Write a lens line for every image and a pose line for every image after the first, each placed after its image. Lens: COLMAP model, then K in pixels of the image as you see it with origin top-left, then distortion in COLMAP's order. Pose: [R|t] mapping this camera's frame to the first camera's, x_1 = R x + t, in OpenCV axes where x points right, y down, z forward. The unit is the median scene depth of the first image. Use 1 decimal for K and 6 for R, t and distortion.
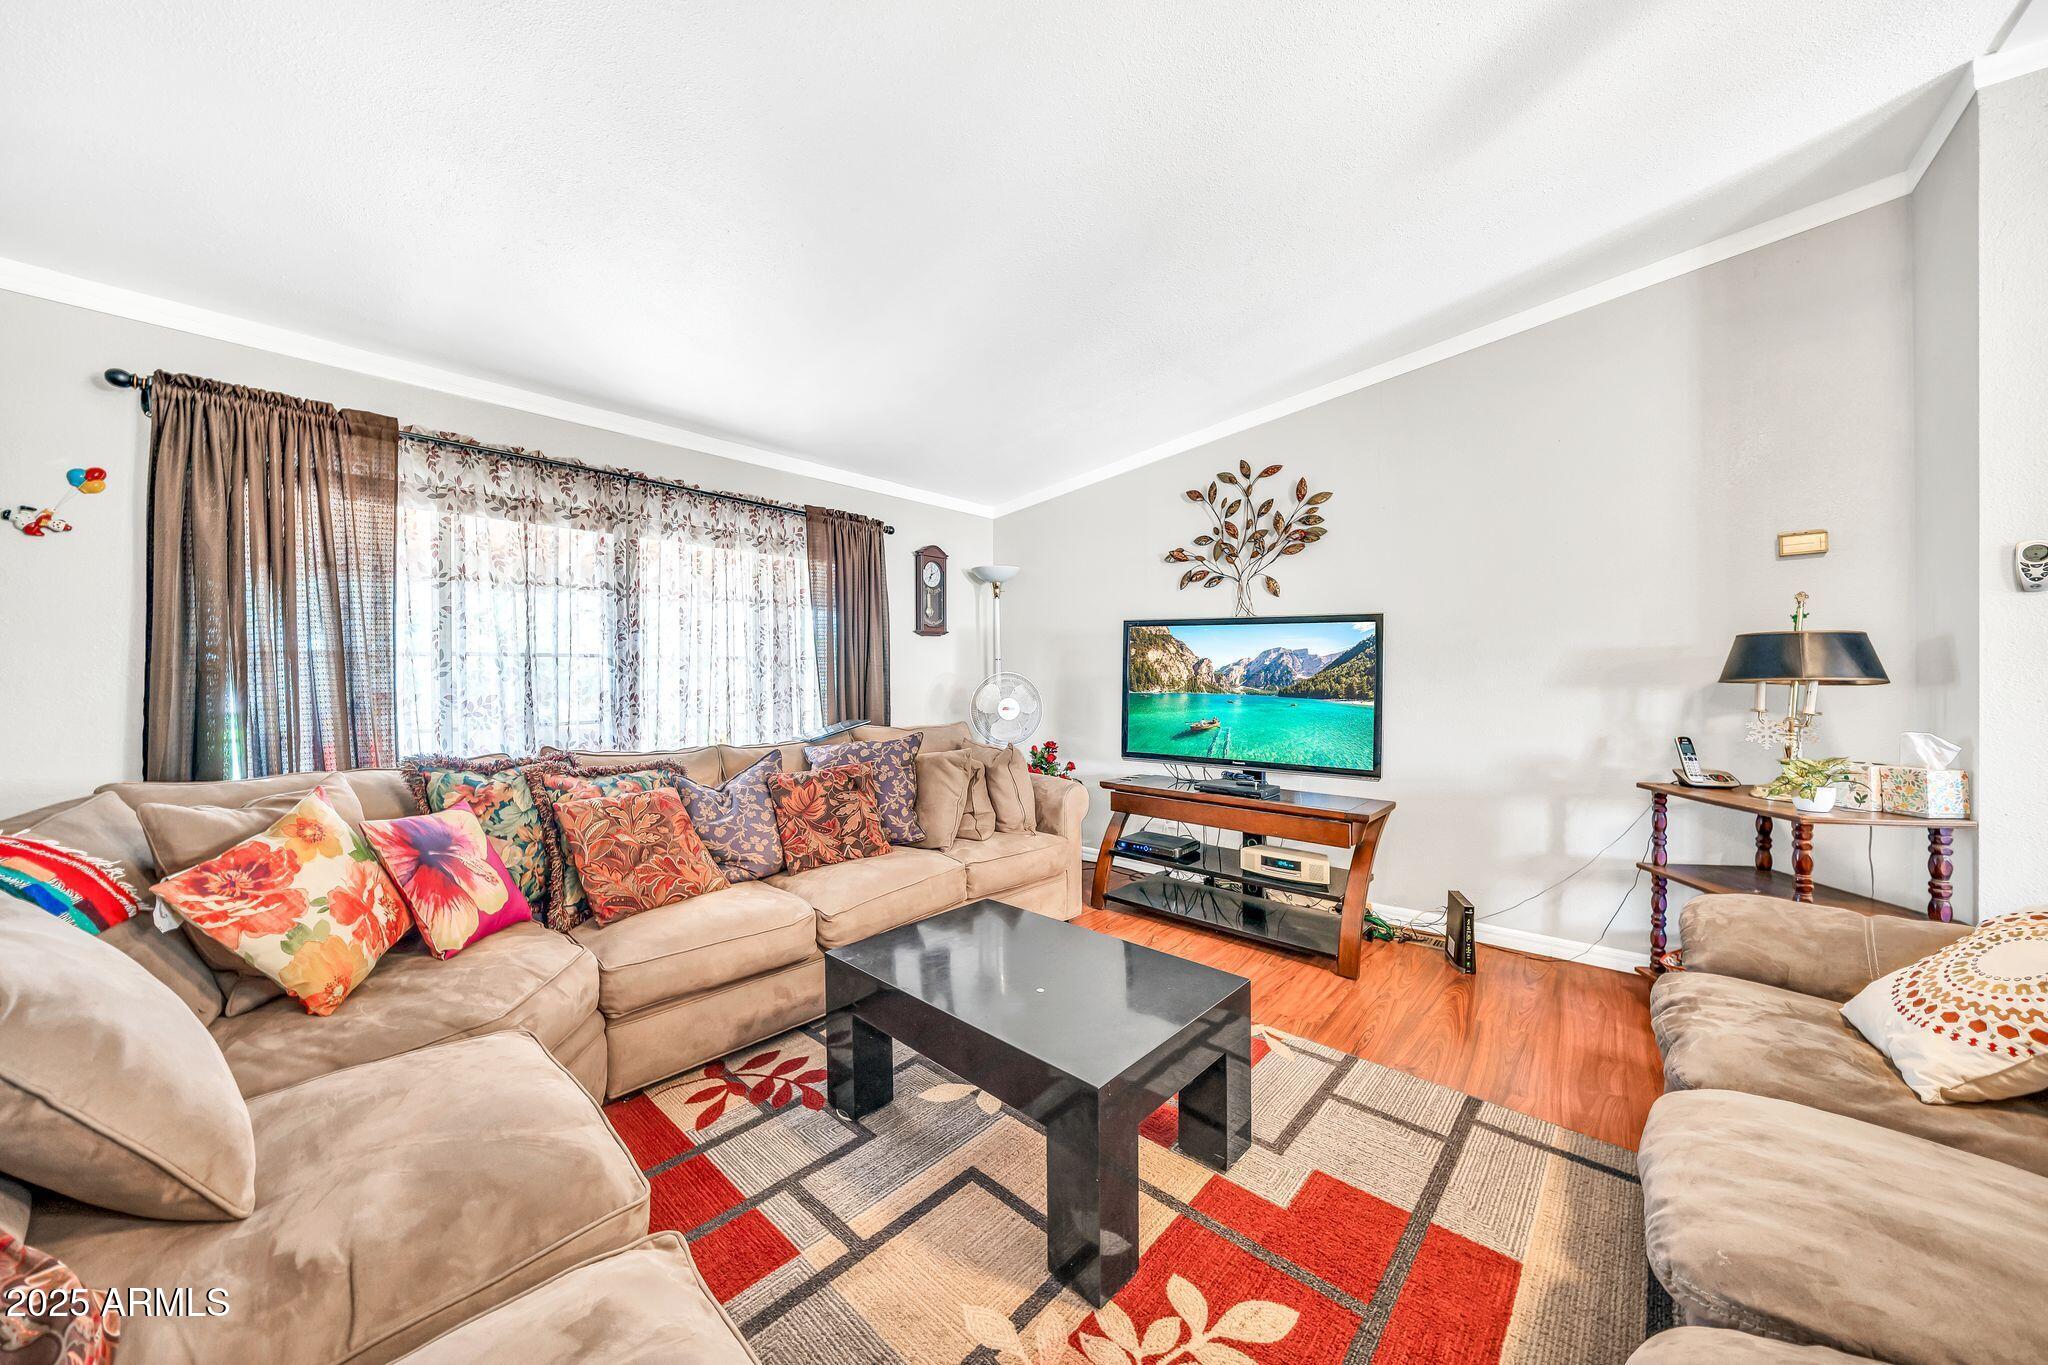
lens RADIAL K [[709.8, 0, 1014.0], [0, 709.8, 671.1], [0, 0, 1]] dist [-0.000977, 0.000156]
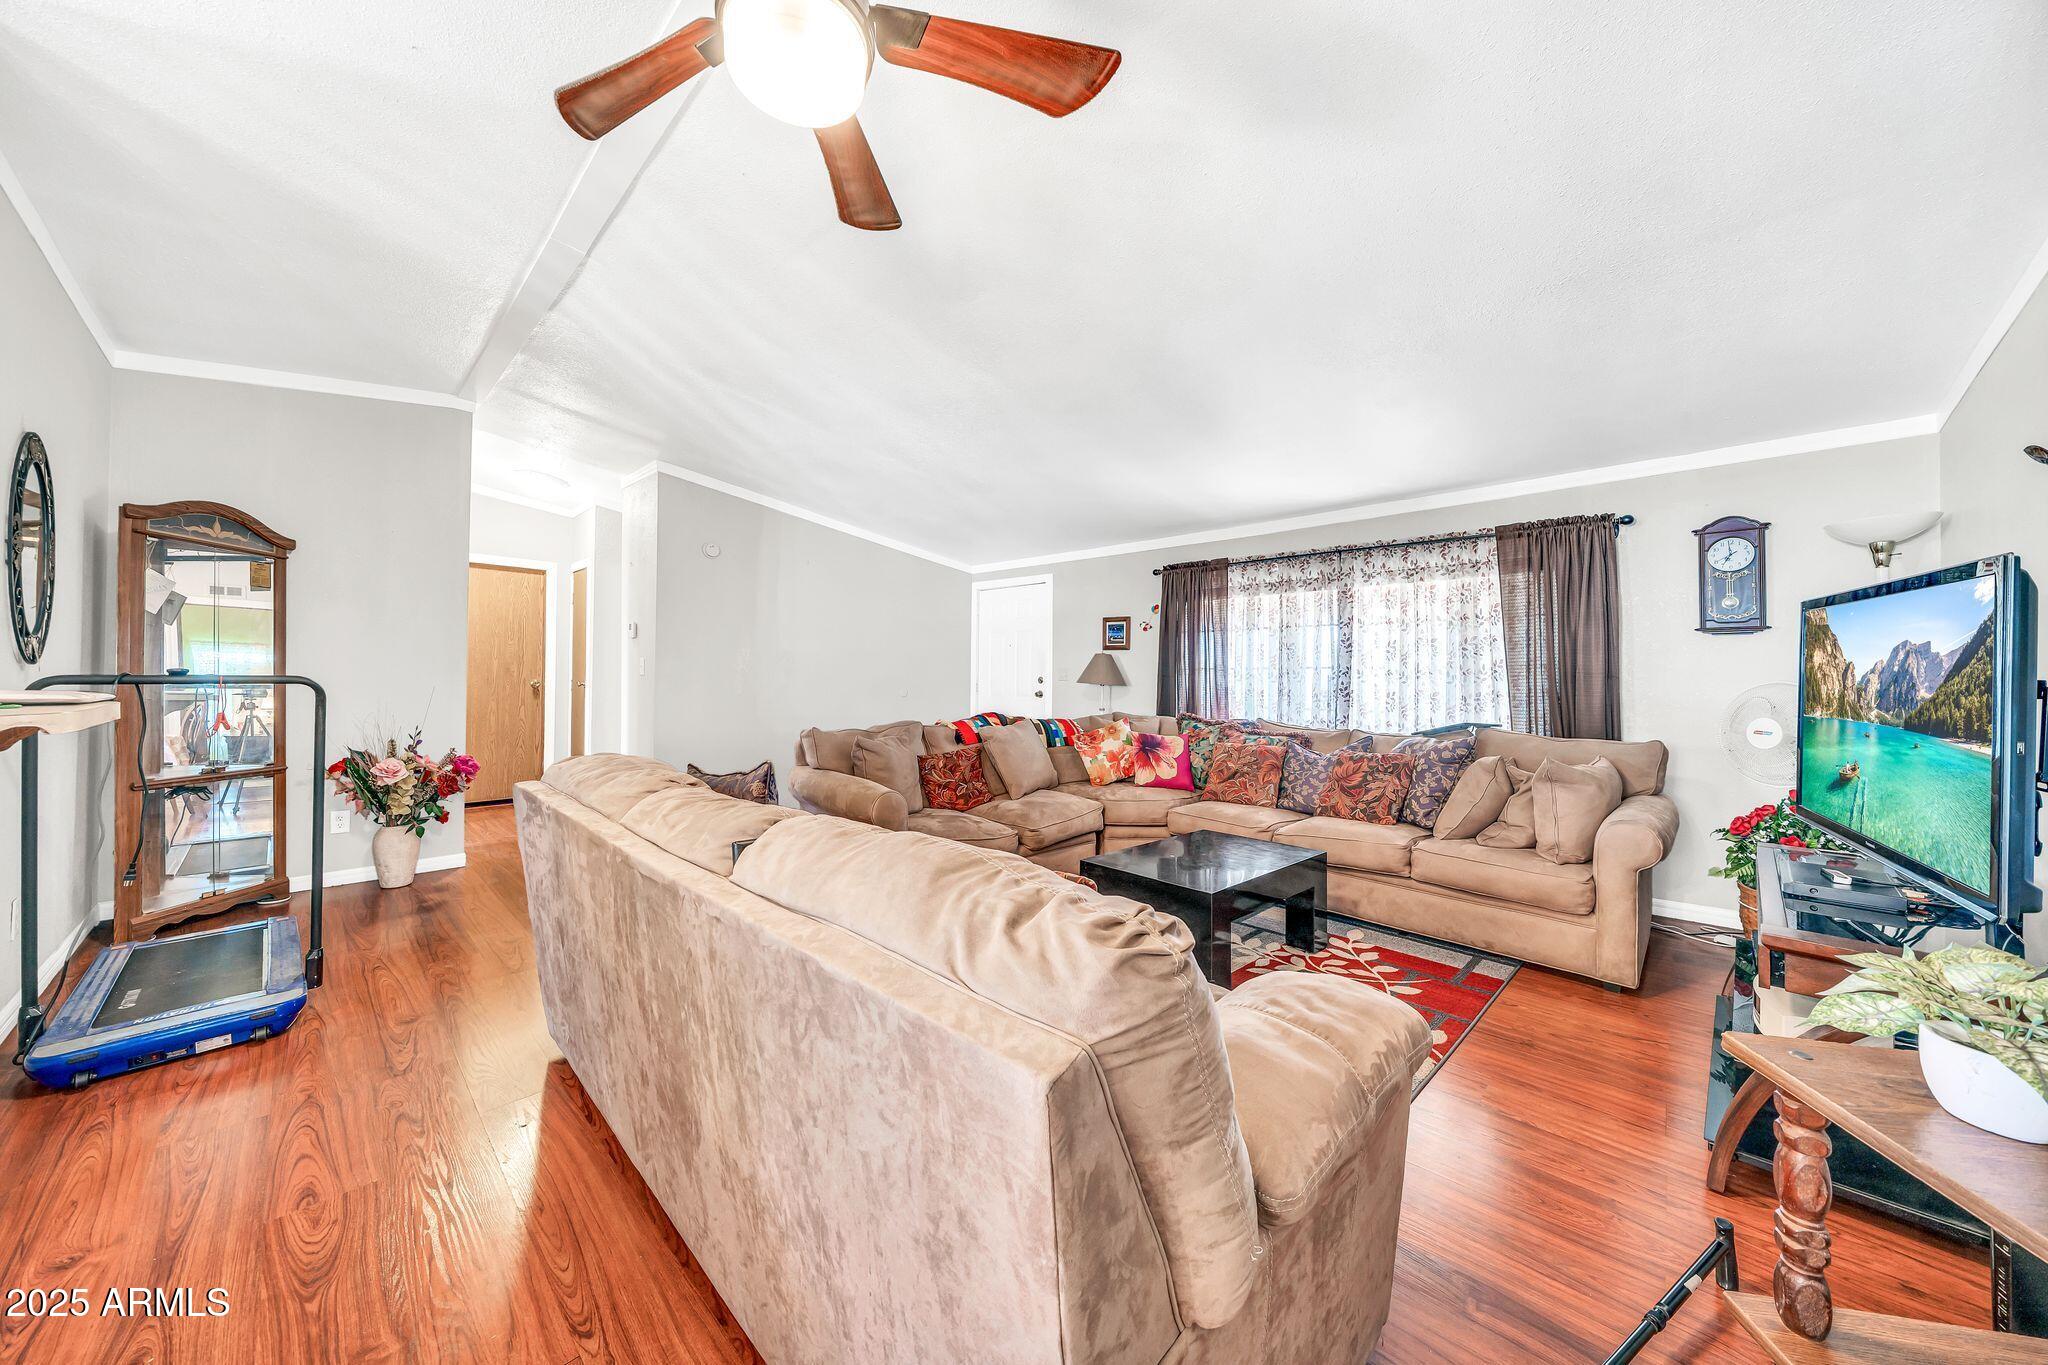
lens RADIAL K [[709.8, 0, 1014.0], [0, 709.8, 671.1], [0, 0, 1]] dist [-0.000977, 0.000156]
pose [[-0.064512, -0.006046, -0.997899, 0.930703], [-0.005960, 0.999966, -0.005674, -0.000861], [0.997899, 0.005582, -0.064546, 0.363241]]
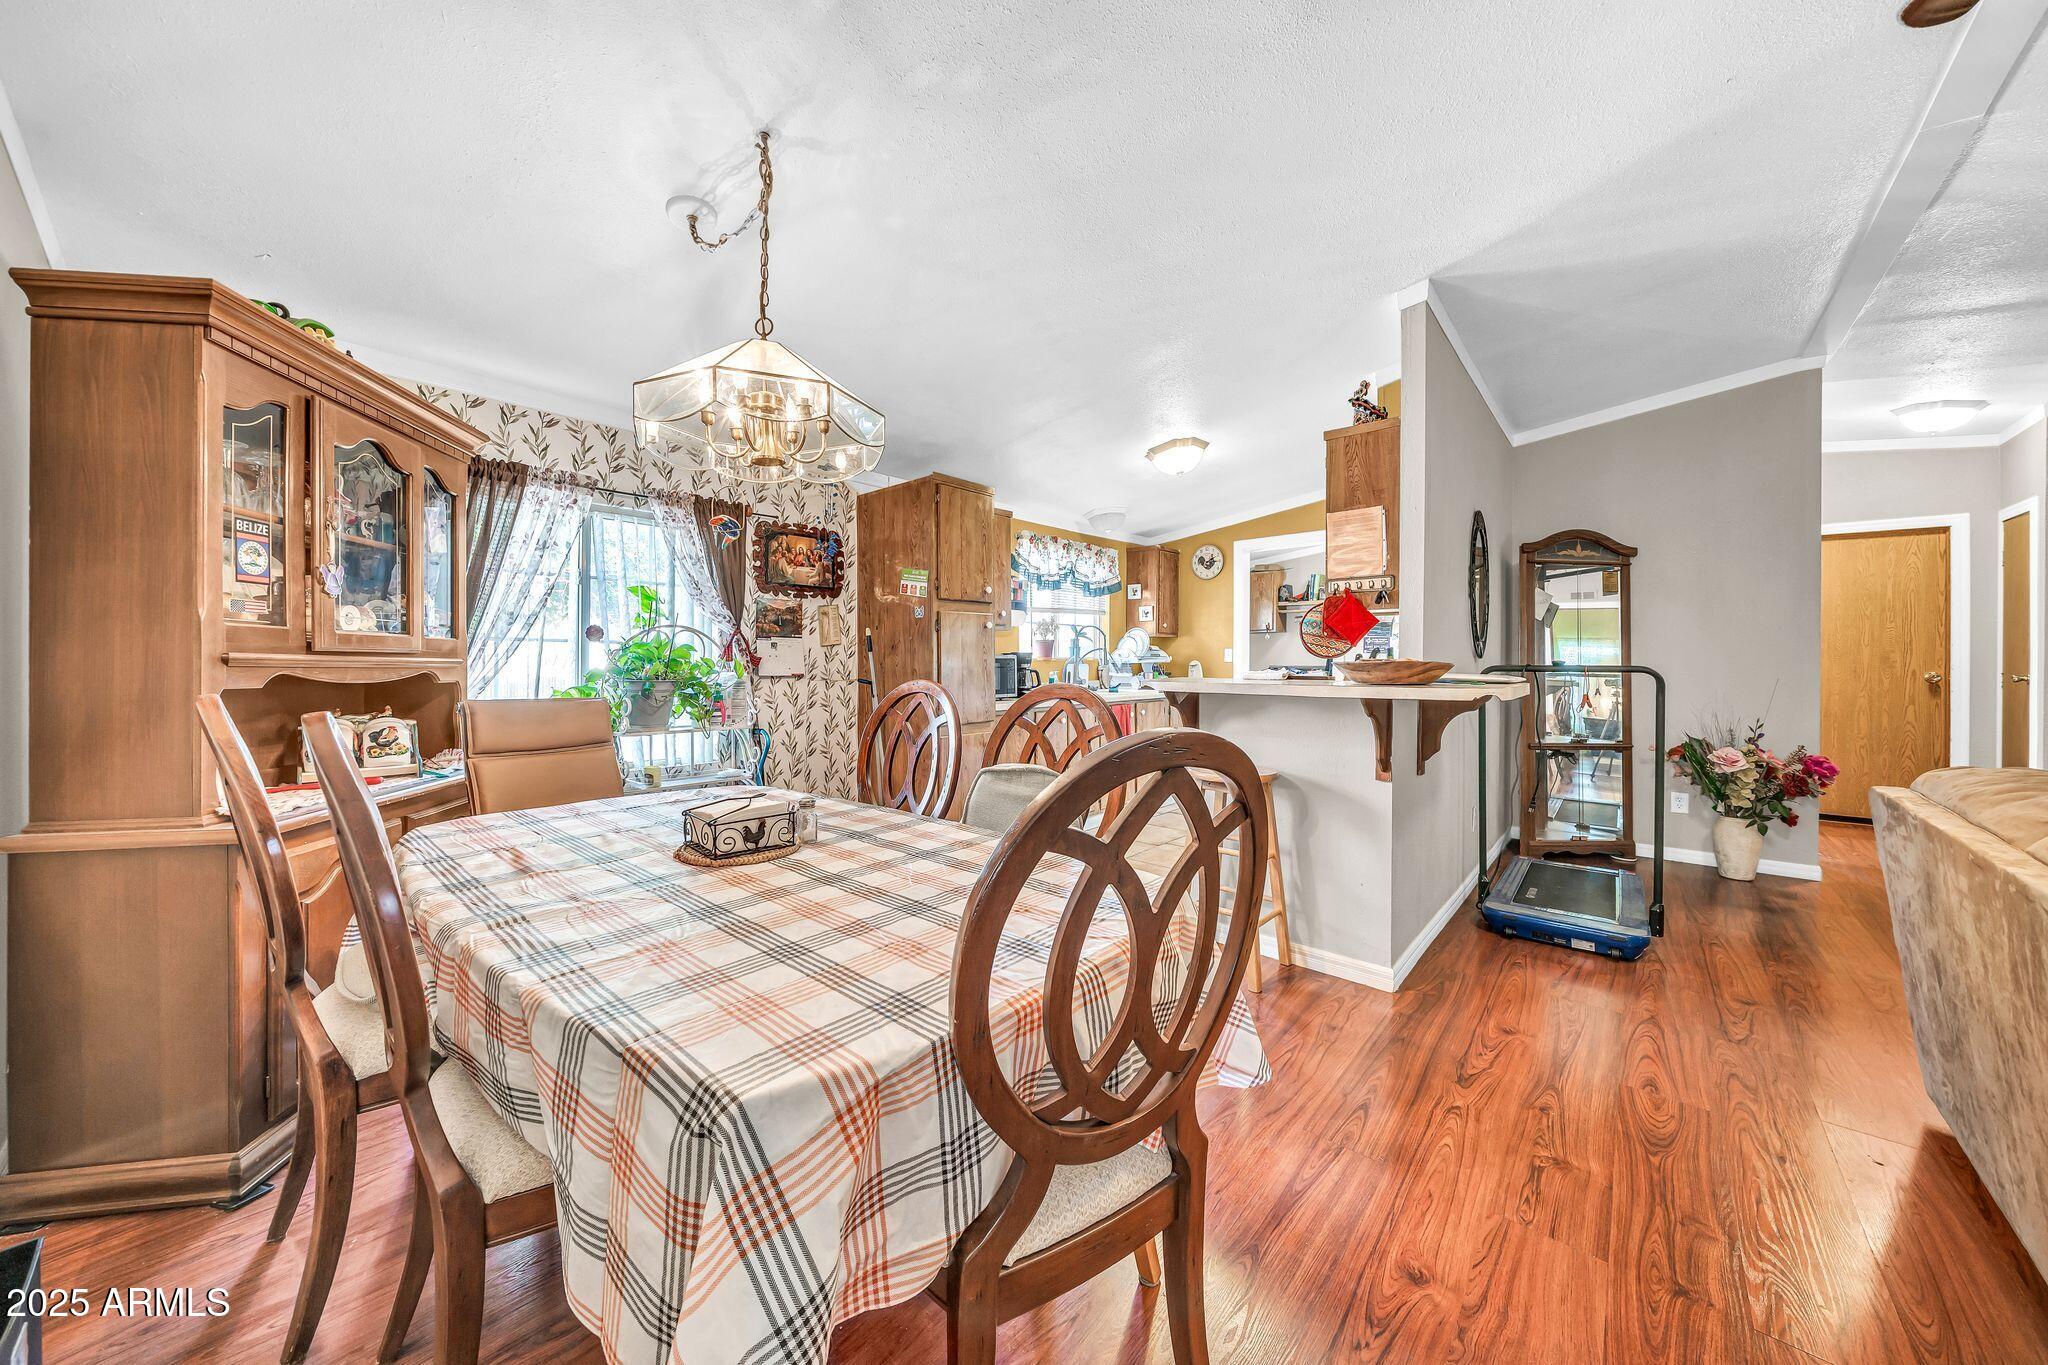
lens RADIAL K [[724.8, 0, 969.6], [0, 724.8, 660.2], [0, 0, 1]] dist [-0.018034, 0.002167]
pose [[-0.999287, -0.000439, 0.037740, 1.039347], [-0.000551, 0.999995, -0.002951, 0.000216], [-0.037739, -0.002969, -0.999283, 0.486945]]
